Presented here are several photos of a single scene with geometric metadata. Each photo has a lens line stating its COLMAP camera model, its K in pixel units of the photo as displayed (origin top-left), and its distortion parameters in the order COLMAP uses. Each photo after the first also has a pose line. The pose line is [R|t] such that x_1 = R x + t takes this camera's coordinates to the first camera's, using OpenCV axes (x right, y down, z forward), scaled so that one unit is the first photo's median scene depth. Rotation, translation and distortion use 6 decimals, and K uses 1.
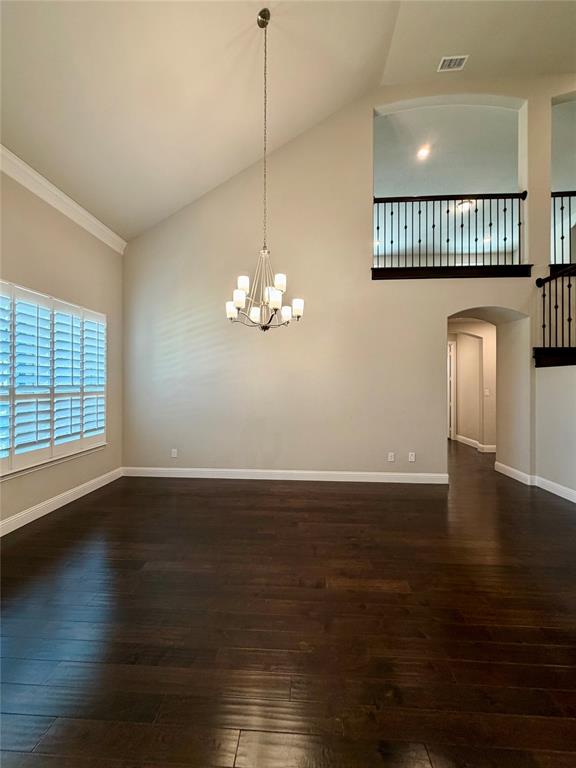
lens RADIAL K [[309.9, 0, 287.0], [0, 309.9, 381.3], [0, 0, 1]] dist [-0.000225, 0.000390]
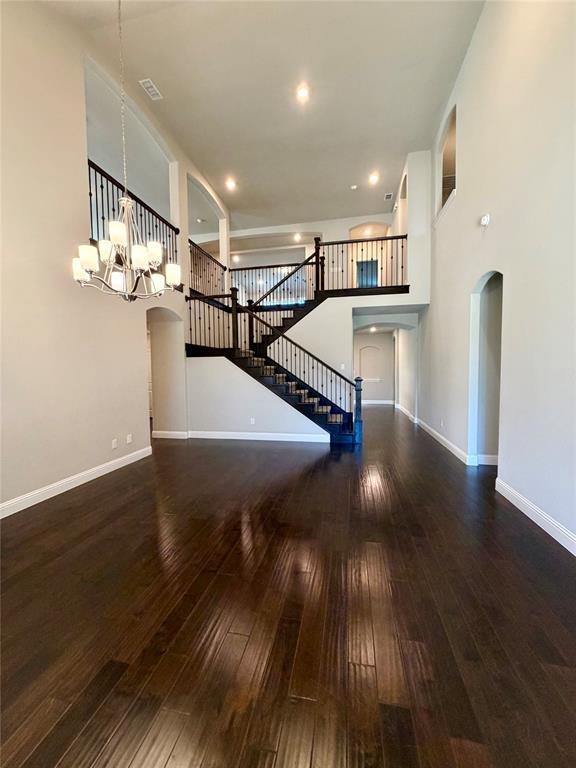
lens RADIAL K [[309.9, 0, 287.0], [0, 309.9, 381.3], [0, 0, 1]] dist [-0.000225, 0.000390]
pose [[0.139465, -0.043219, 0.989283, -0.556833], [0.010252, 0.999057, 0.042200, 0.011198], [-0.990174, 0.004256, 0.139776, 0.329712]]
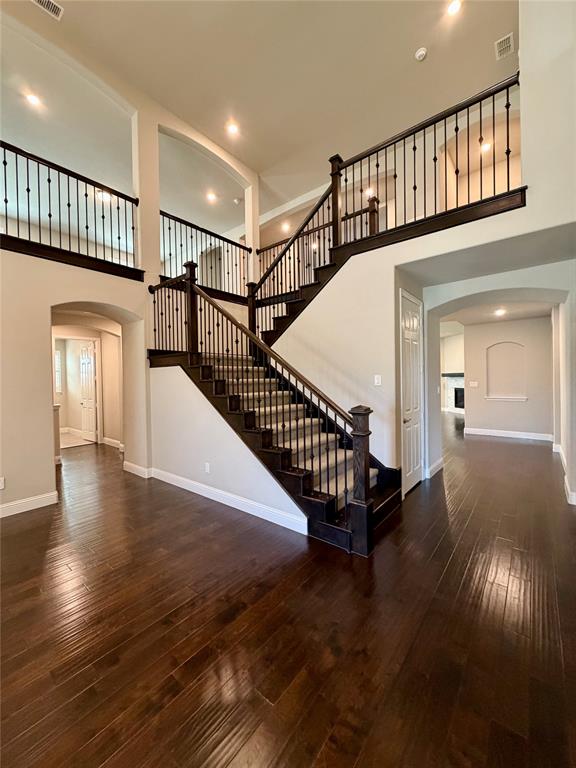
lens RADIAL K [[305.6, 0, 288.1], [0, 305.6, 382.1], [0, 0, 1]] dist [-0.000508, 0.000112]
pose [[0.581360, -0.022784, 0.813327, 0.213939], [0.017069, 0.999729, 0.015805, -0.003409], [-0.813467, 0.004694, 0.581591, -0.007188]]
